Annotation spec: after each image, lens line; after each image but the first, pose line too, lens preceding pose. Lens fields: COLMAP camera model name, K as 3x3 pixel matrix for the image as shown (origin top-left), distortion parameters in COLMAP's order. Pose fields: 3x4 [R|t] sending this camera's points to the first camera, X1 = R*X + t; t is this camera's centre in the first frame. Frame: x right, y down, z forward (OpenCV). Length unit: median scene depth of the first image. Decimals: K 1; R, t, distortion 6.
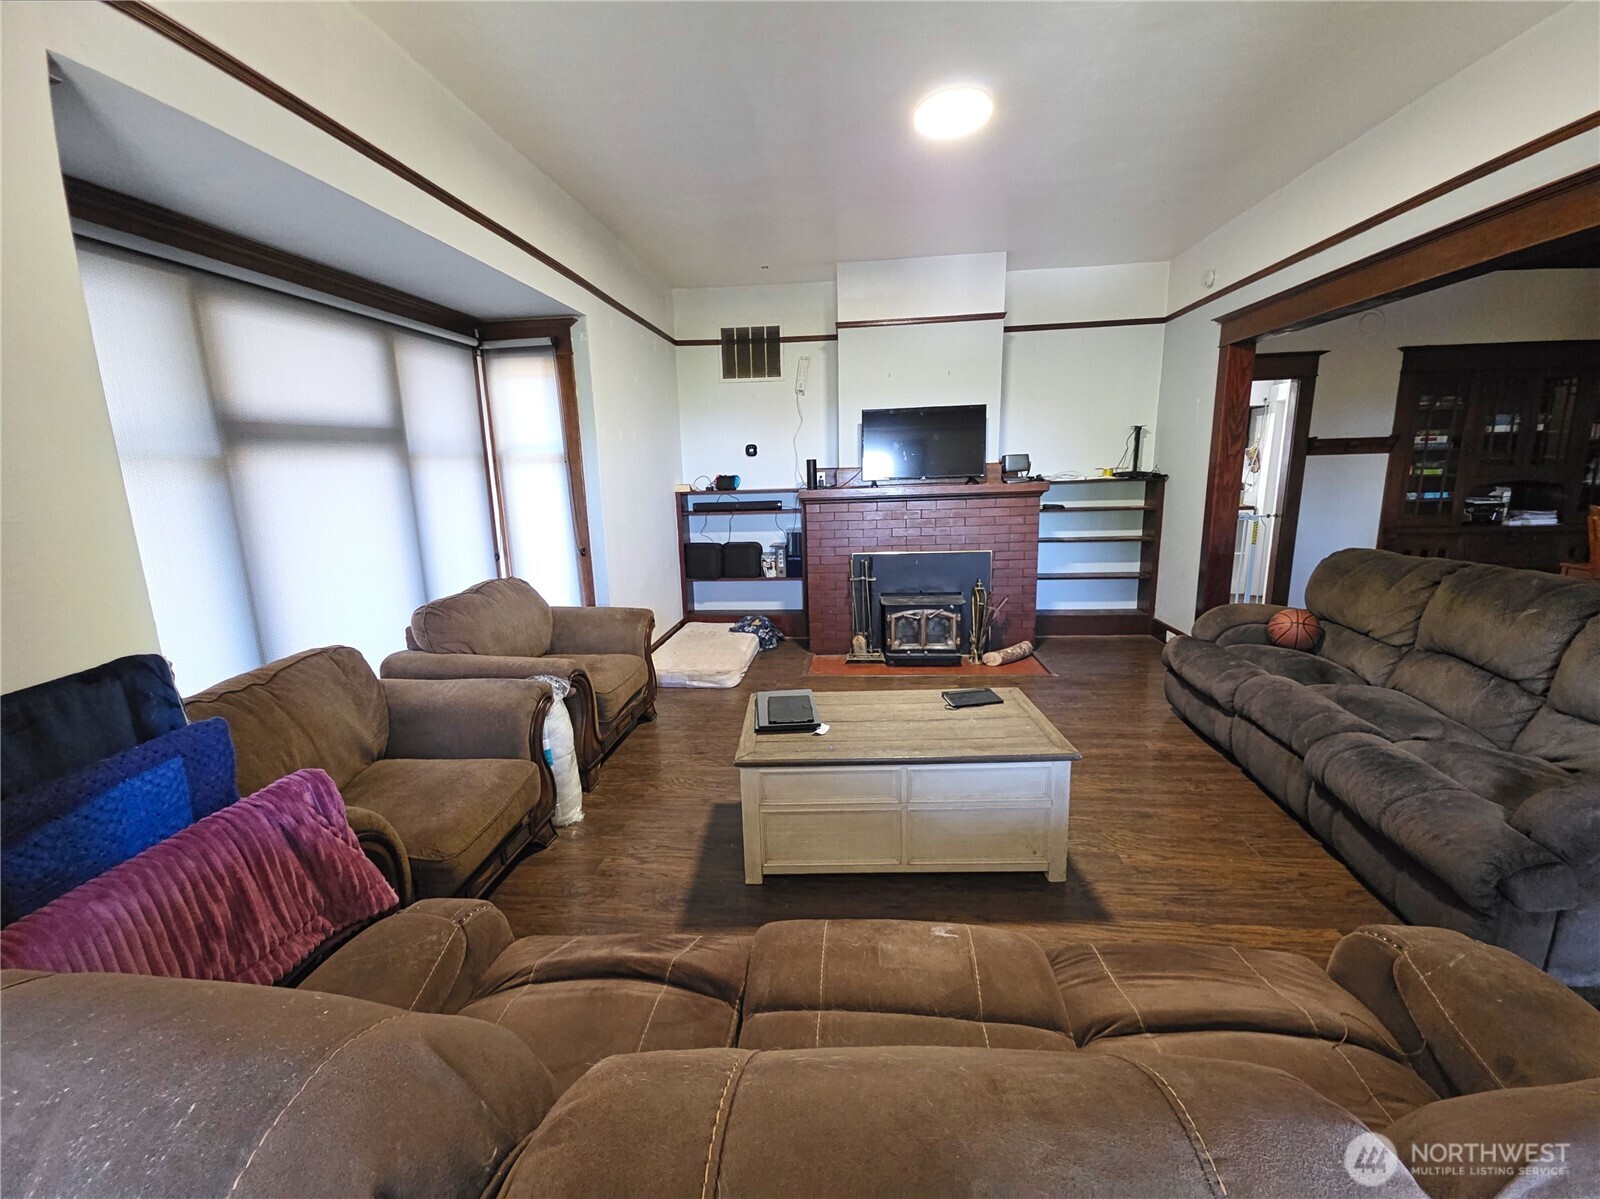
lens RADIAL K [[654.3, 0, 799.1], [0, 654.3, 591.4], [0, 0, 1]] dist [0.007685, -0.005882]
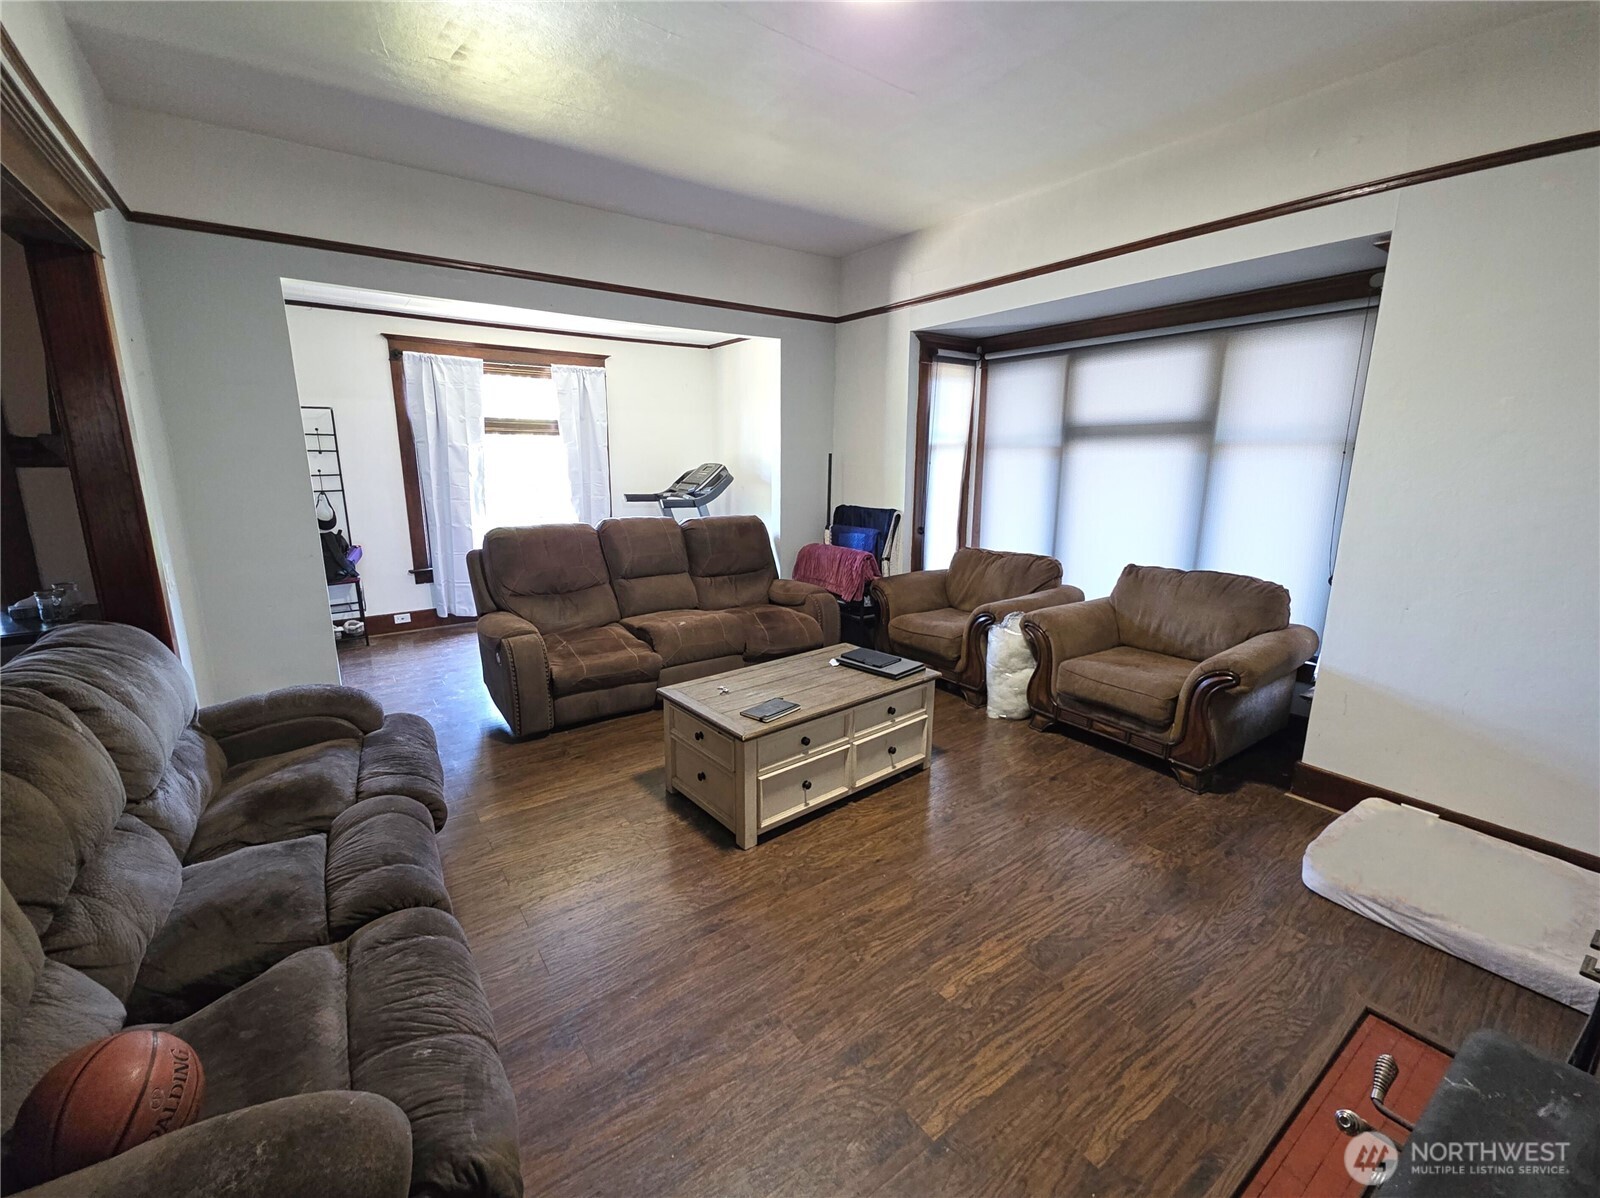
lens RADIAL K [[654.3, 0, 799.1], [0, 654.3, 599.0], [0, 0, 1]] dist [0.007685, -0.005882]
pose [[-0.760366, 0.158866, -0.629765, 1.139141], [-0.115736, 0.920964, 0.372062, -0.480591], [0.639100, 0.355789, -0.681884, 2.269842]]
